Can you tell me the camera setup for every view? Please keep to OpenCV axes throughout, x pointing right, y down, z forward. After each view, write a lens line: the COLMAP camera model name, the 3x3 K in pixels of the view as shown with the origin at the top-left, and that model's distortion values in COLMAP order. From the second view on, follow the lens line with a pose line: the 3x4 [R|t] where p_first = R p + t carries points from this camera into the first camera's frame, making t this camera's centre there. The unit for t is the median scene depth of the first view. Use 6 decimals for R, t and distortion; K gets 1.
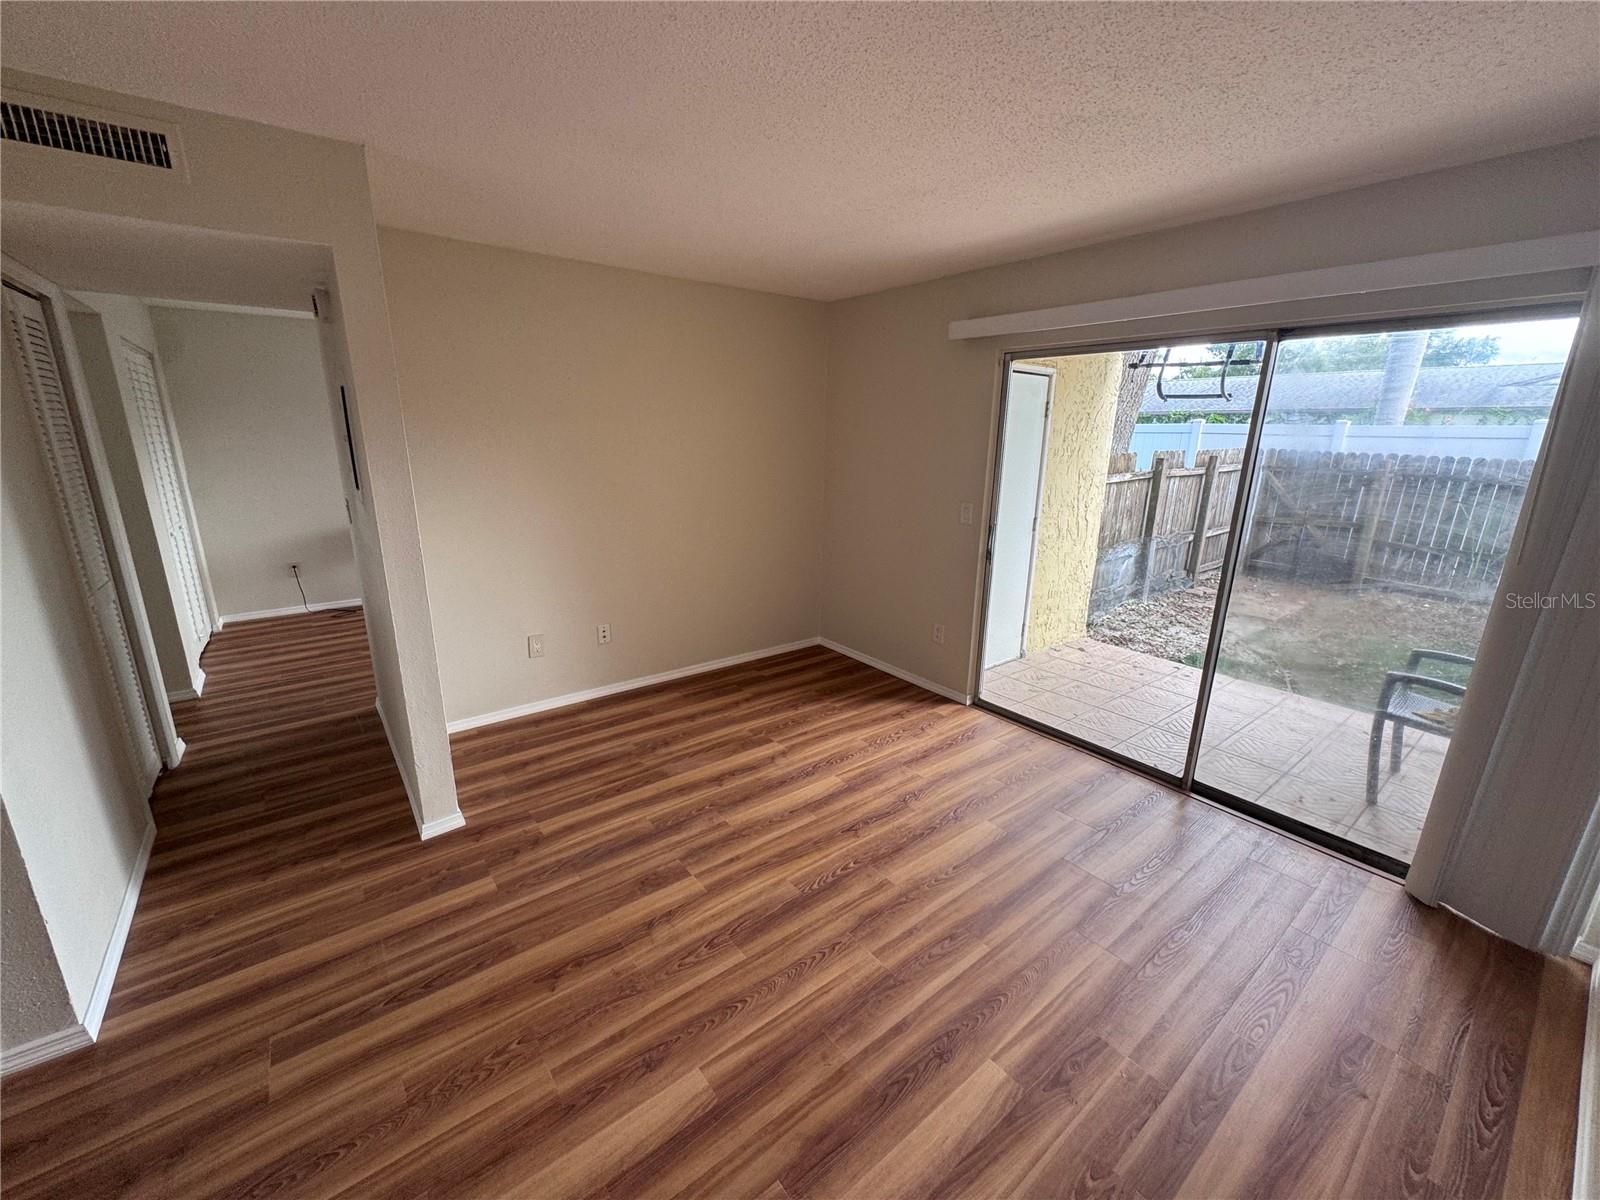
lens RADIAL K [[642.6, 0, 801.2], [0, 642.6, 600.8], [0, 0, 1]] dist [-0.004968, 0.000736]
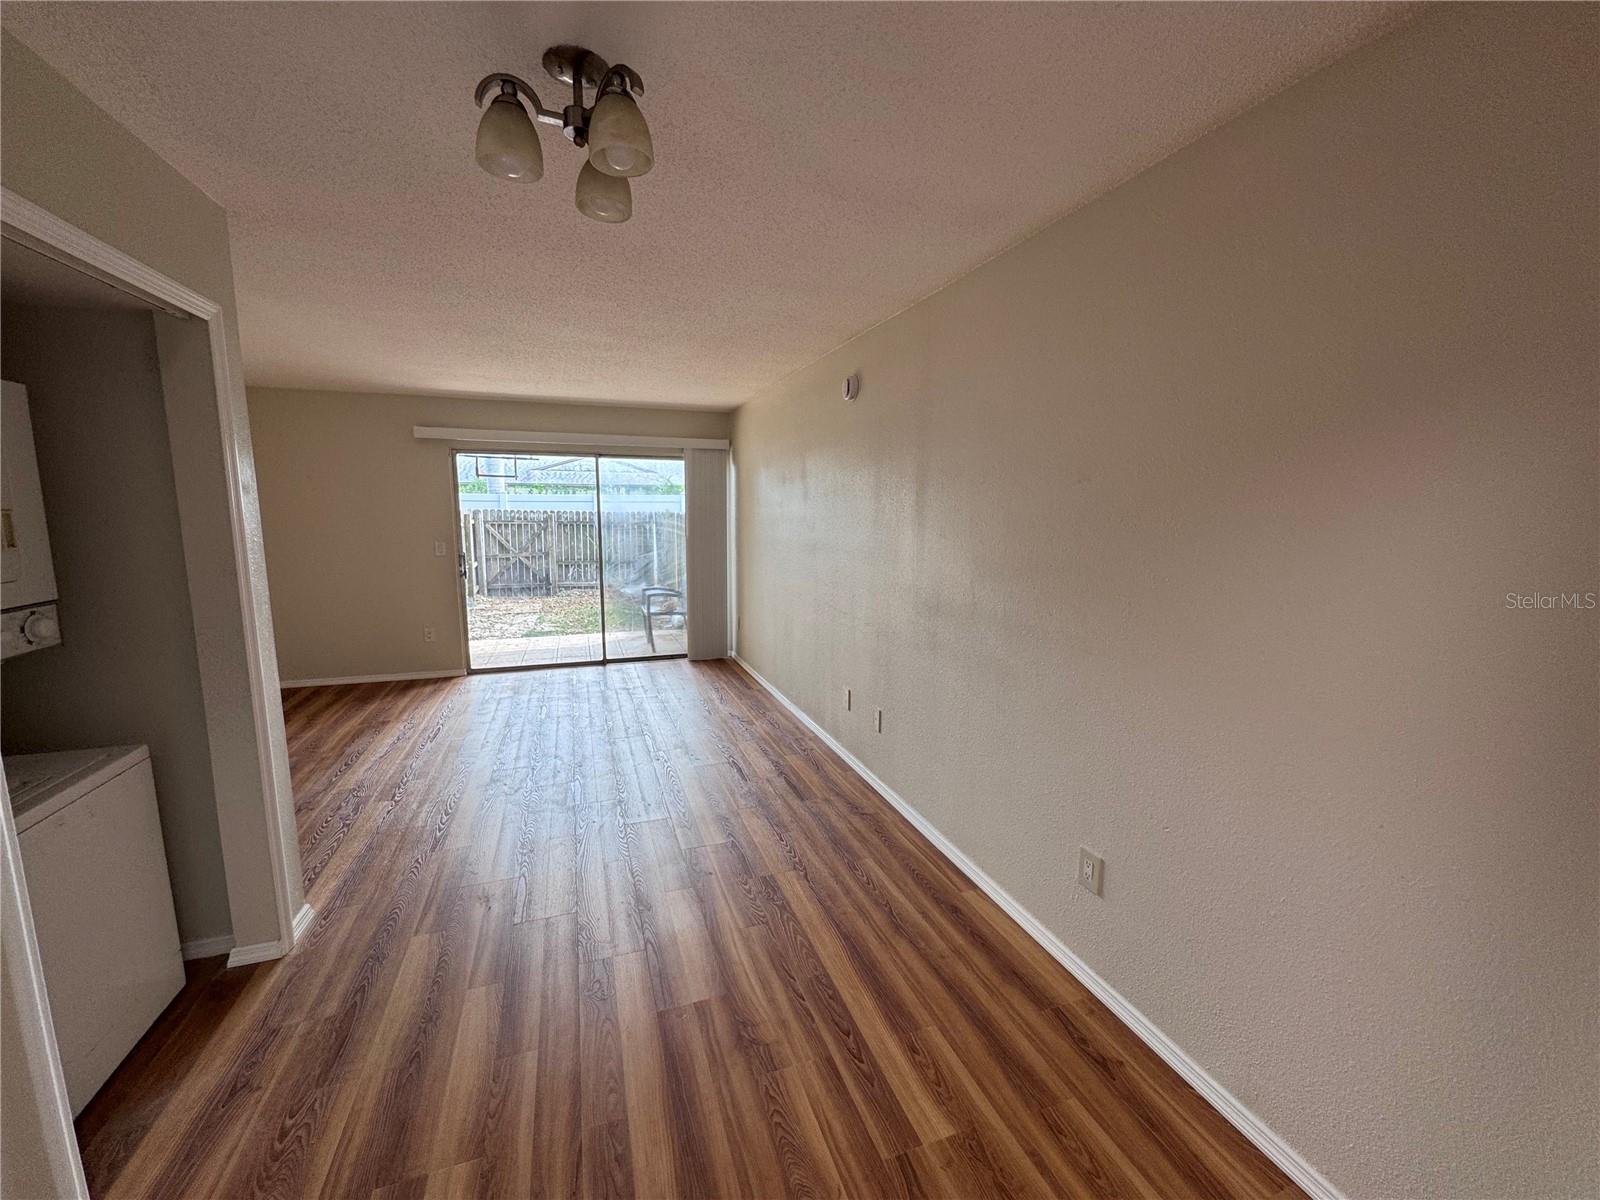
lens RADIAL K [[642.6, 0, 800.8], [0, 642.6, 599.8], [0, 0, 1]] dist [-0.004968, 0.000736]
pose [[0.319828, -0.146282, 0.936115, -1.151936], [0.243377, 0.967542, 0.068042, 0.107134], [-0.915684, 0.206068, 0.345049, -0.353251]]
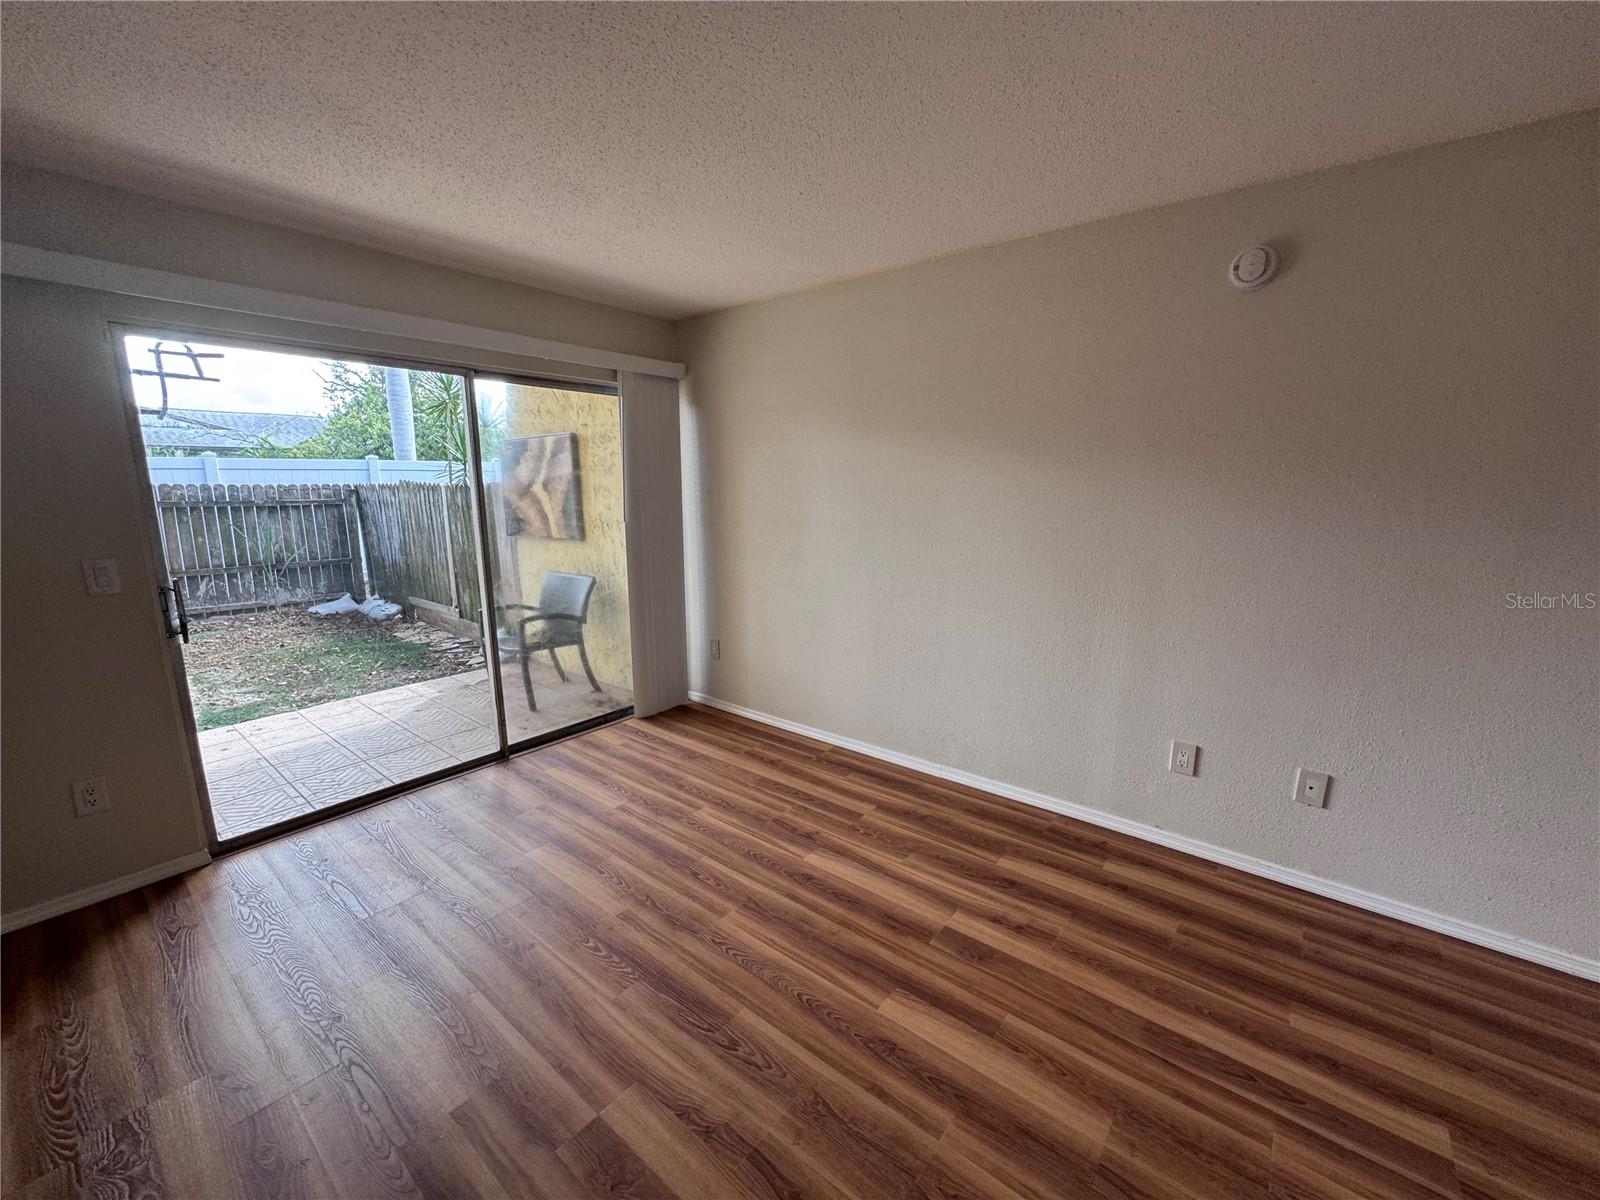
lens RADIAL K [[642.6, 0, 800.0], [0, 642.6, 600.9], [0, 0, 1]] dist [-0.004968, 0.000736]
pose [[-0.224807, -0.195836, 0.954521, -0.589327], [0.251074, 0.934875, 0.250938, -0.131111], [-0.941501, 0.296068, -0.160997, 0.620159]]
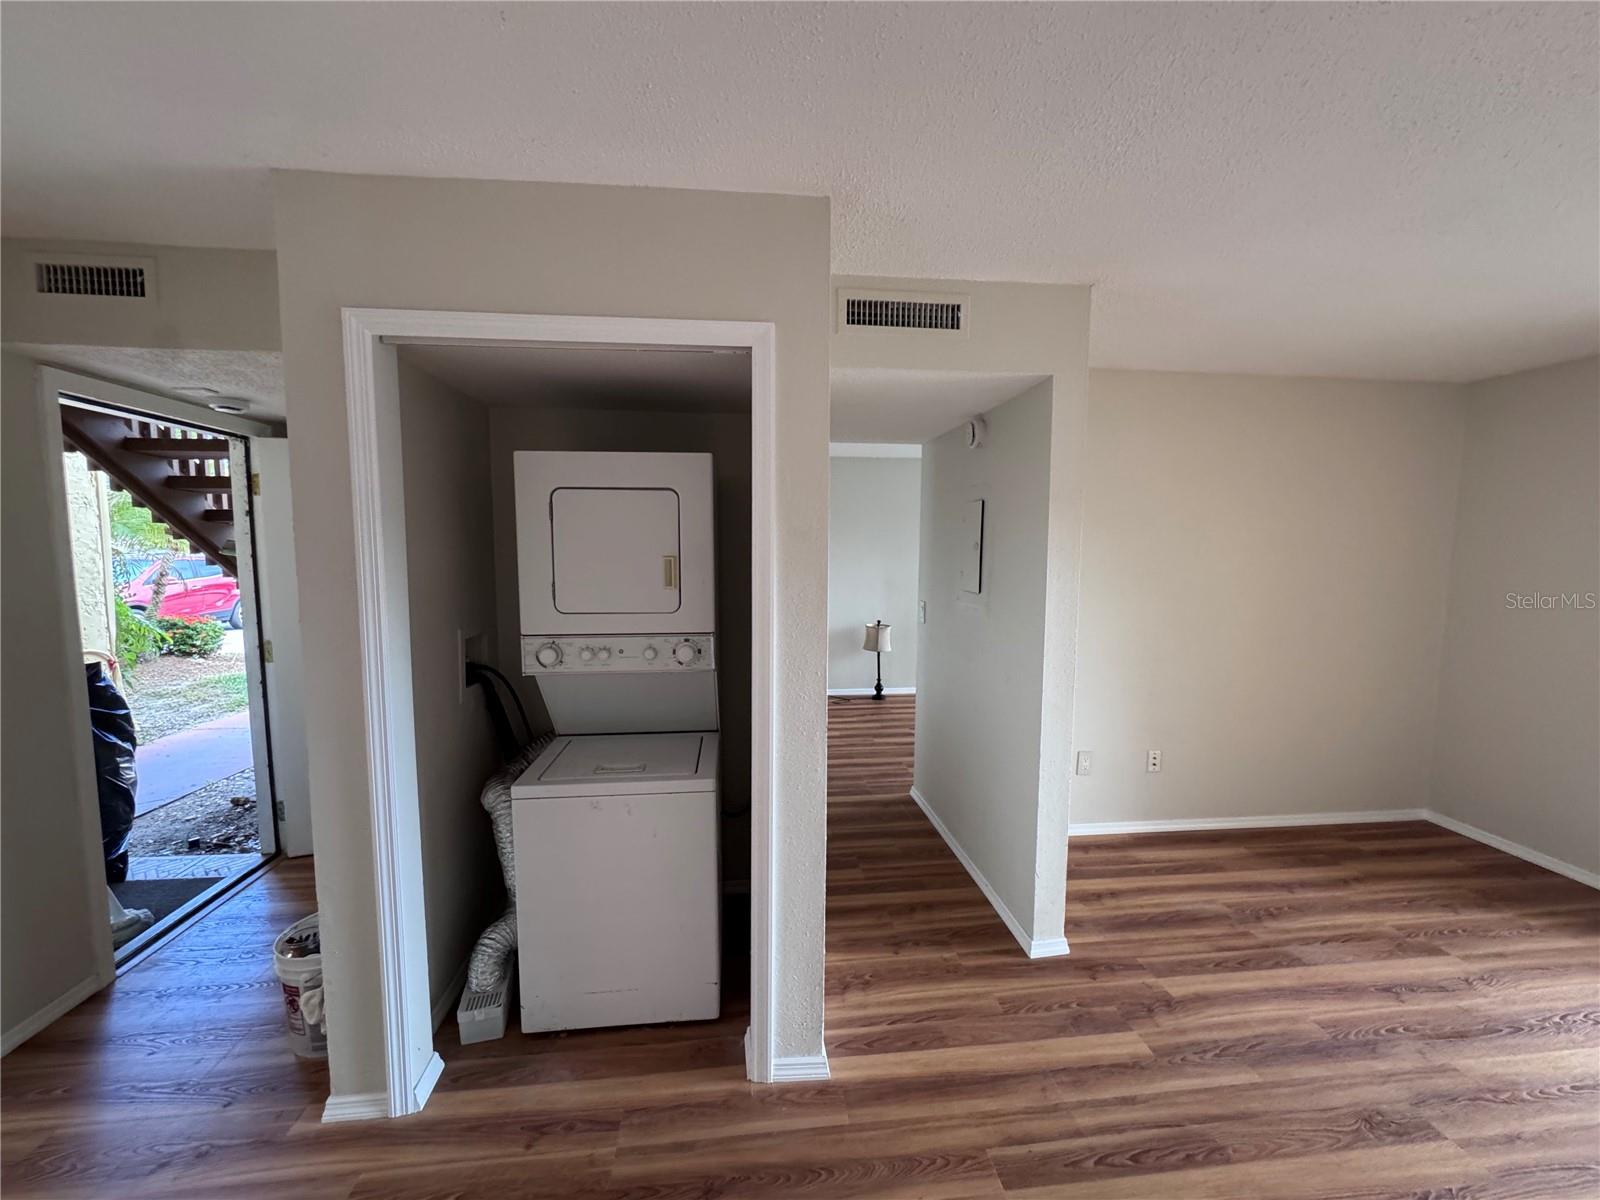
lens RADIAL K [[642.6, 0, 799.2], [0, 642.6, 601.9], [0, 0, 1]] dist [-0.004968, 0.000736]
pose [[0.850578, 0.039049, -0.524397, -0.353392], [-0.130577, 0.981689, -0.138696, 0.029331], [0.509379, 0.186445, 0.840102, -0.057171]]
